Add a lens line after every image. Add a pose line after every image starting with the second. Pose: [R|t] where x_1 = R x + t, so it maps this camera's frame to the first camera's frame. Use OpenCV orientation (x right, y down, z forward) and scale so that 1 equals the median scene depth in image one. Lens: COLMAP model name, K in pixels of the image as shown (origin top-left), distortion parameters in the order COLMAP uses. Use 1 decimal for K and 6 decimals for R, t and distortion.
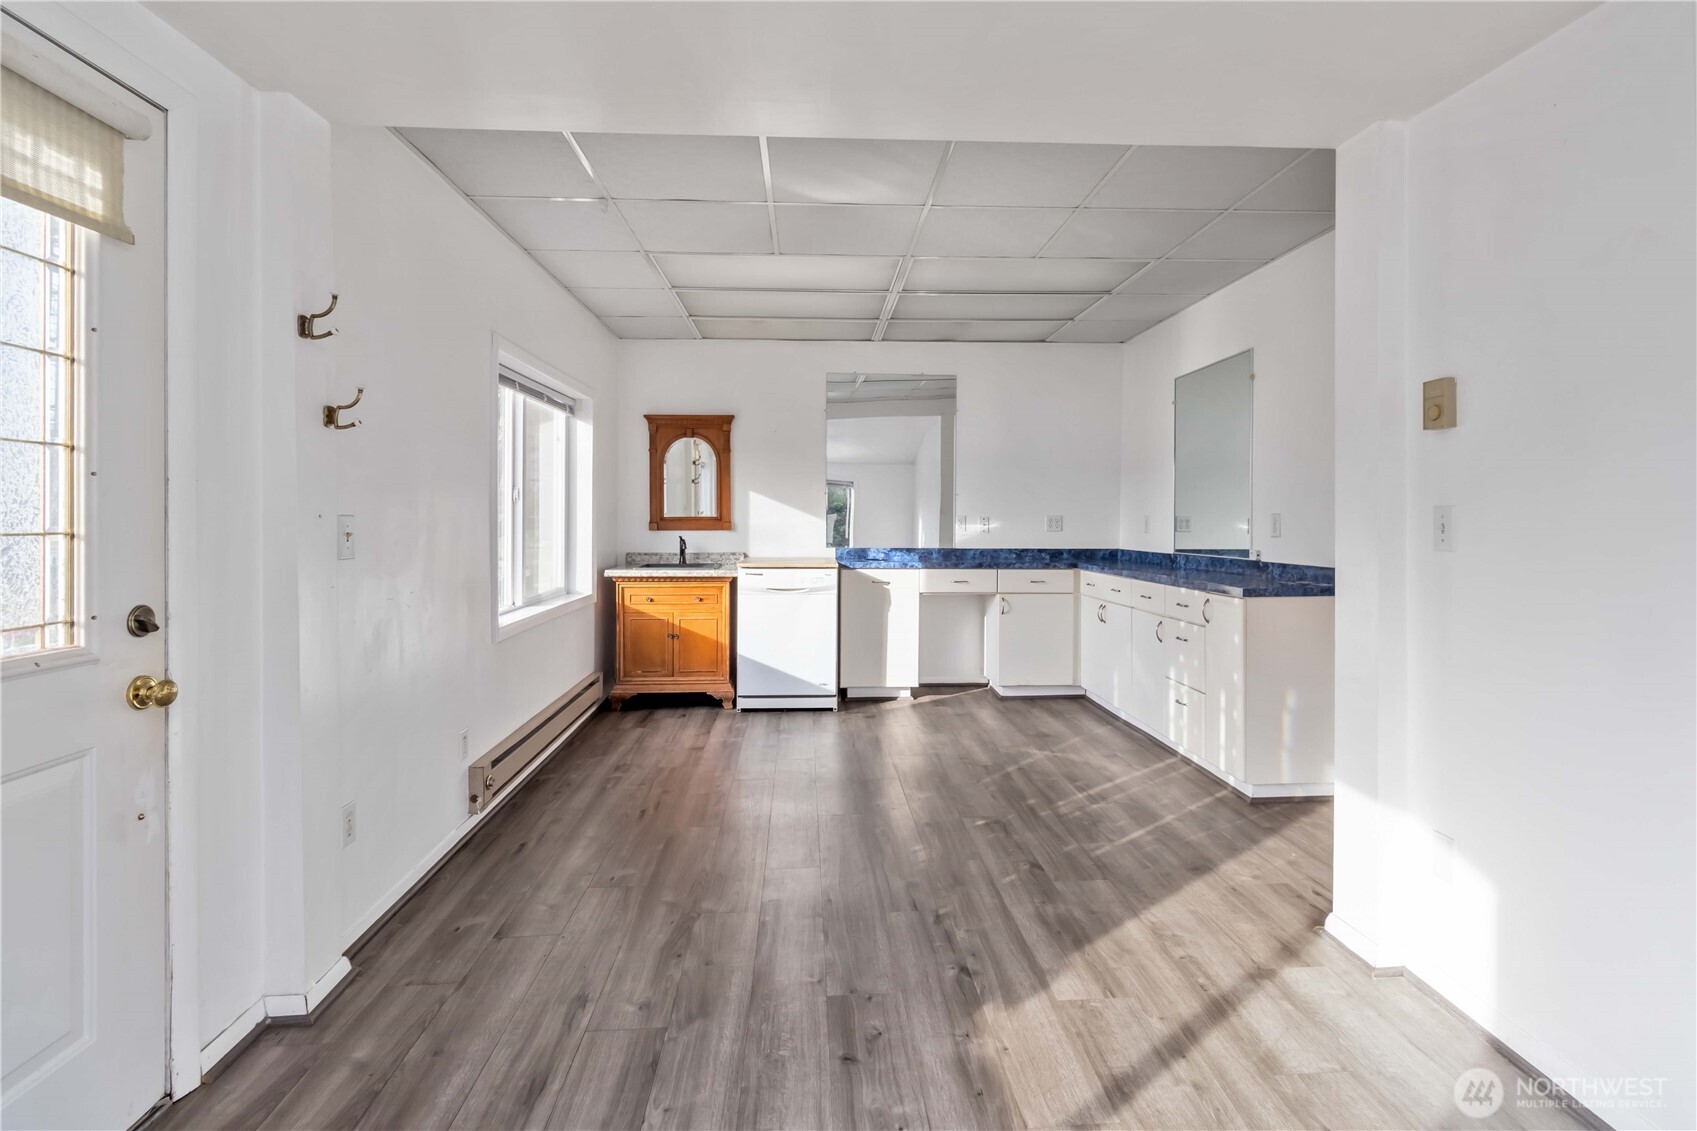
lens RADIAL K [[814.1, 0, 857.8], [0, 814.1, 517.8], [0, 0, 1]] dist [0.013592, -0.001143]
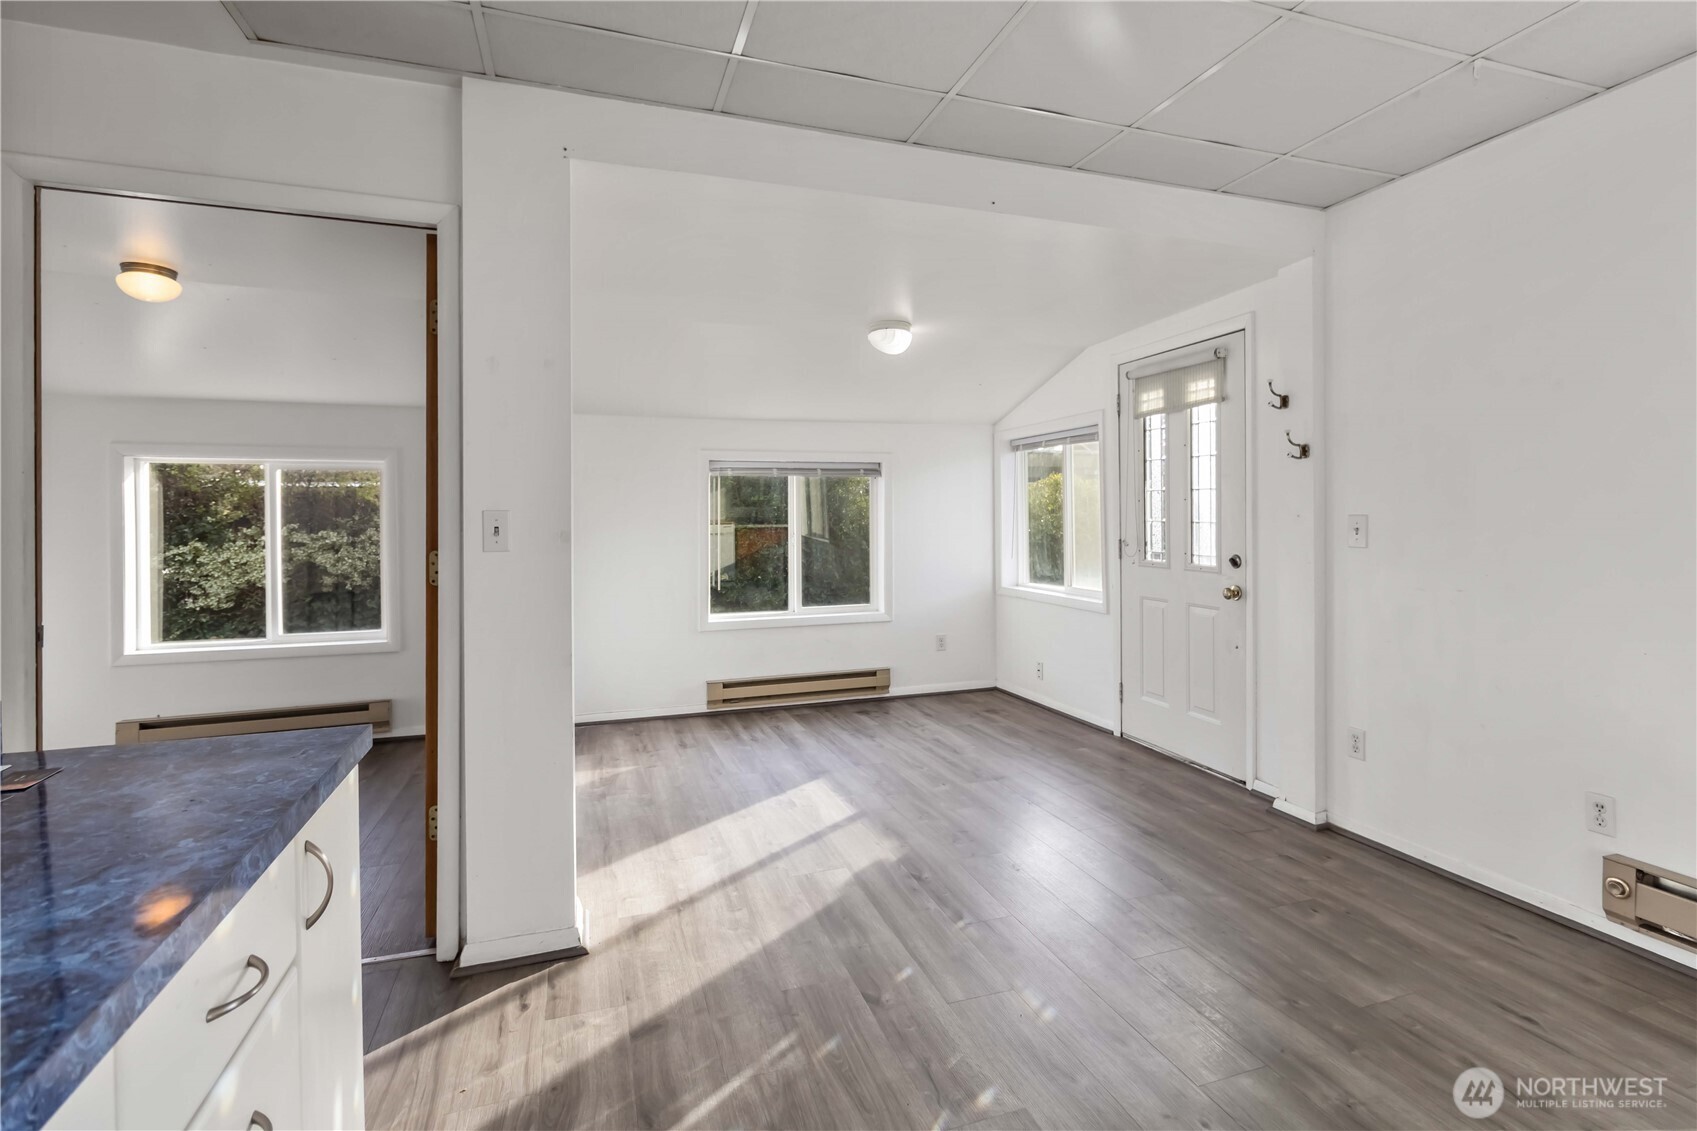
lens RADIAL K [[814.1, 0, 861.9], [0, 814.1, 519.6], [0, 0, 1]] dist [0.013592, -0.001143]
pose [[-0.967405, 0.010448, -0.253019, 0.483825], [0.008627, 0.999928, 0.008304, -0.013222], [0.253088, 0.005850, -0.967426, 2.014297]]
